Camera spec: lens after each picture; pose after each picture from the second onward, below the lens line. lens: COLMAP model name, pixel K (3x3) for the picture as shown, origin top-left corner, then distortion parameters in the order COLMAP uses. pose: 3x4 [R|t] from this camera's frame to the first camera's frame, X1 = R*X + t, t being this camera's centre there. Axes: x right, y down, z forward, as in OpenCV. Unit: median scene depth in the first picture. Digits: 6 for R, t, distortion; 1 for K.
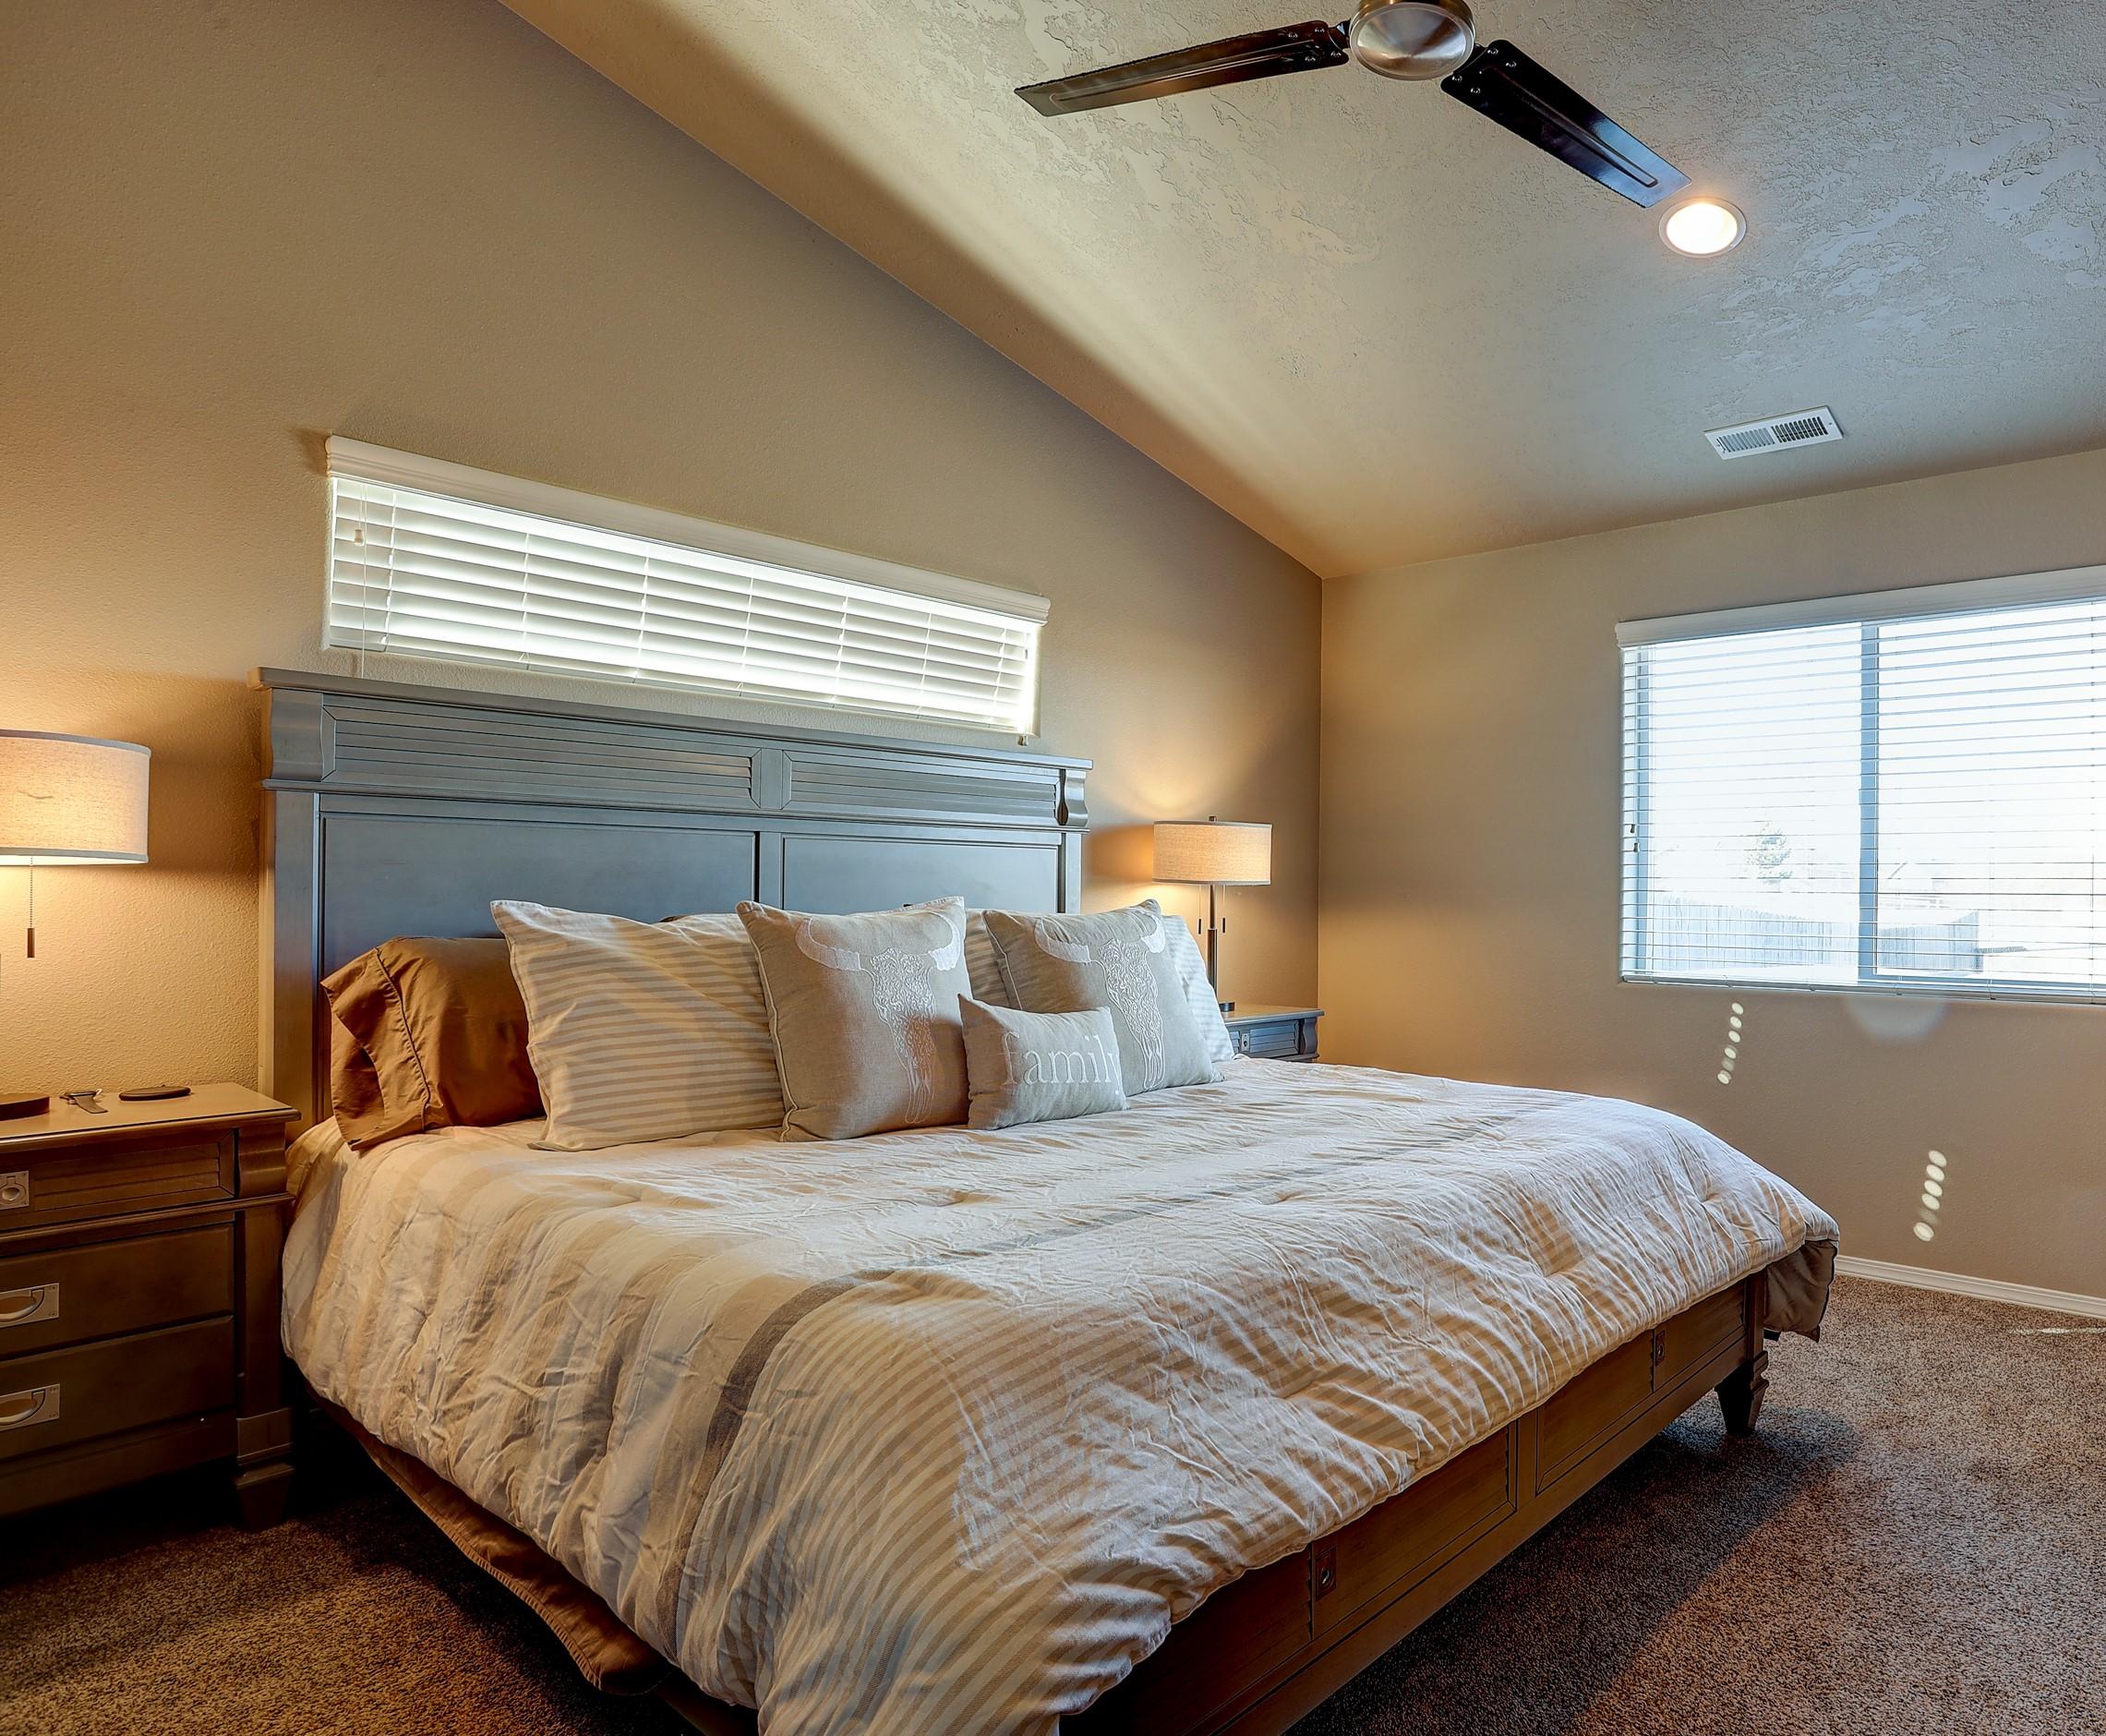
lens RADIAL K [[1502.4, 0, 1053.7], [0, 1502.4, 895.9], [0, 0, 1]] dist [-0.047429, 0.003791]
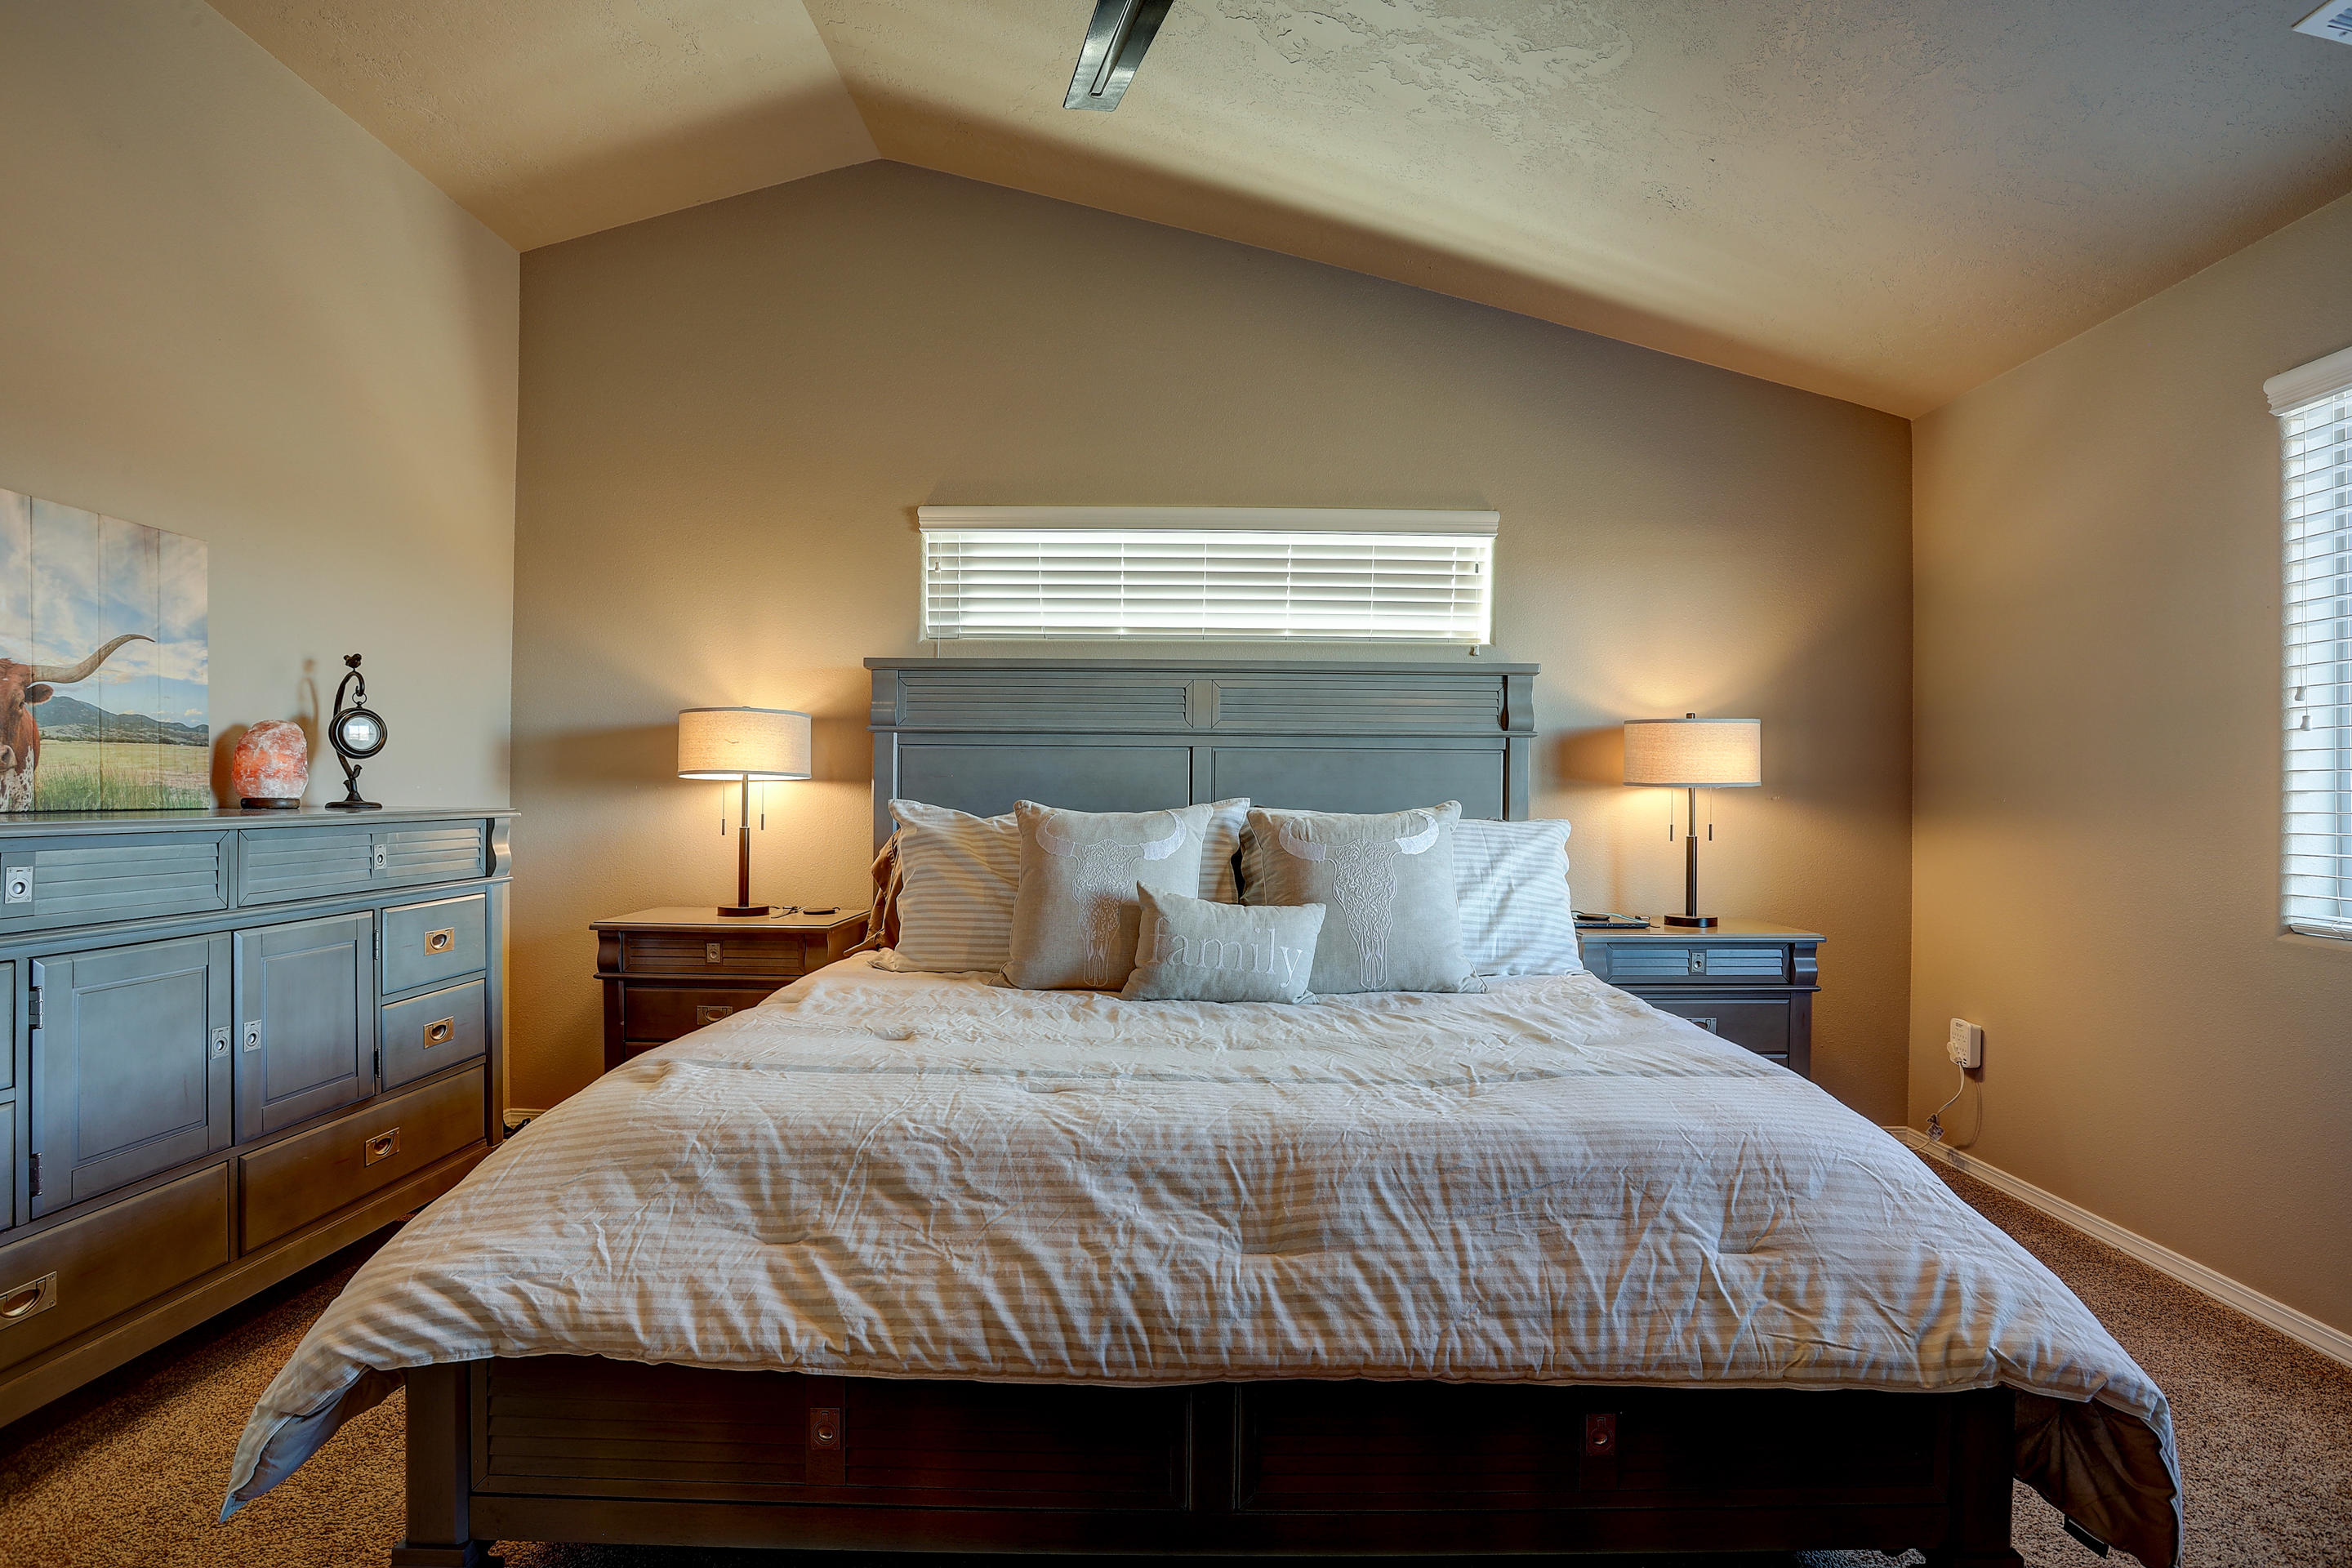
lens RADIAL K [[1160.9, 0, 1187.3], [0, 1160.9, 785.2], [0, 0, 1]] dist [-0.073407, 0.032548]
pose [[0.613191, -0.010615, -0.789863, 0.679820], [-0.008466, 0.999764, -0.020009, 0.010310], [0.789889, 0.018957, 0.612956, 0.491223]]
